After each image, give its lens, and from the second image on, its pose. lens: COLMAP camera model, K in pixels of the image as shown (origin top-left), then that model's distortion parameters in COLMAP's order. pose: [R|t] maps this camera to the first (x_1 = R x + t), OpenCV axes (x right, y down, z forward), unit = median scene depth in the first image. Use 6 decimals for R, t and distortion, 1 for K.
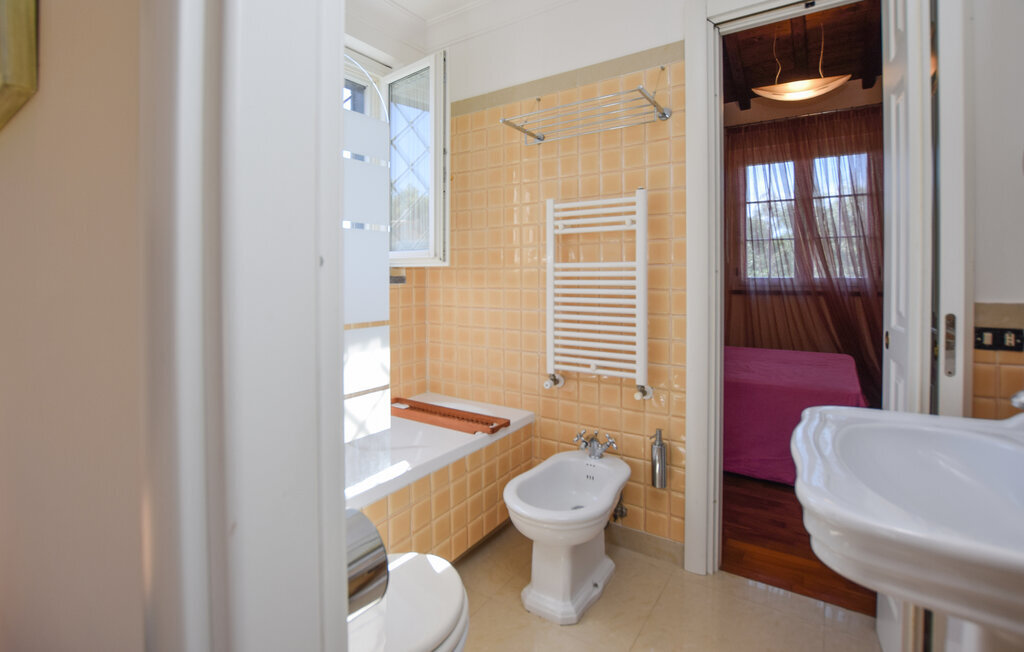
lens RADIAL K [[461.7, 0, 513.4], [0, 461.7, 278.2], [0, 0, 1]] dist [-0.016917, -0.000171]
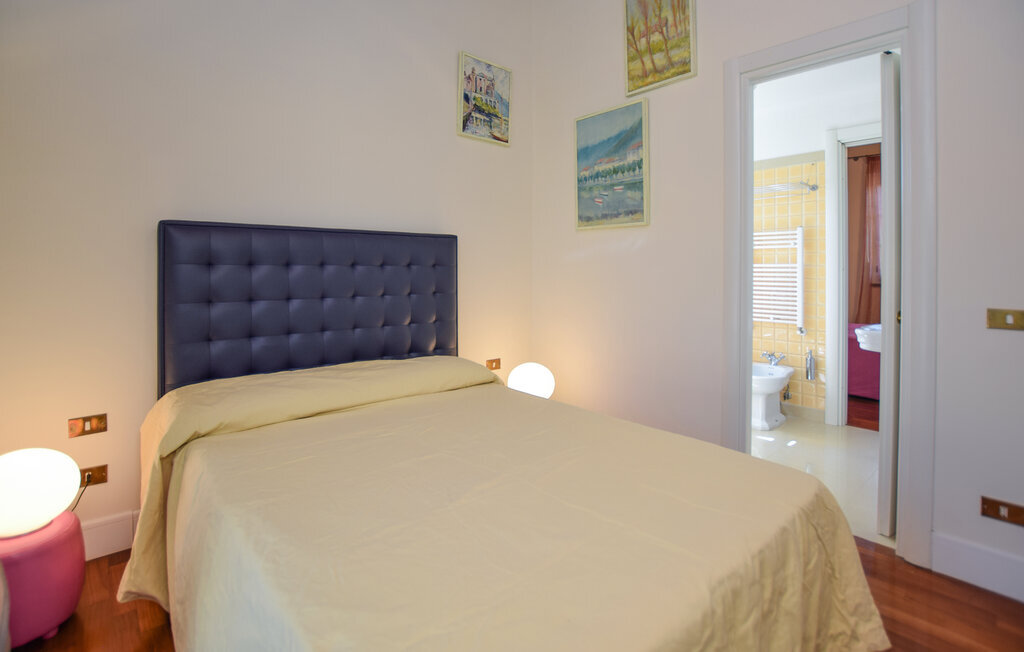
lens RADIAL K [[488.3, 0, 511.6], [0, 488.3, 266.0], [0, 0, 1]] dist [-0.001062, 0.000089]
pose [[0.973086, 0.005036, -0.230389, -0.420391], [-0.007940, 0.999900, -0.011682, 0.006037], [0.230307, 0.013197, 0.973029, -1.250553]]
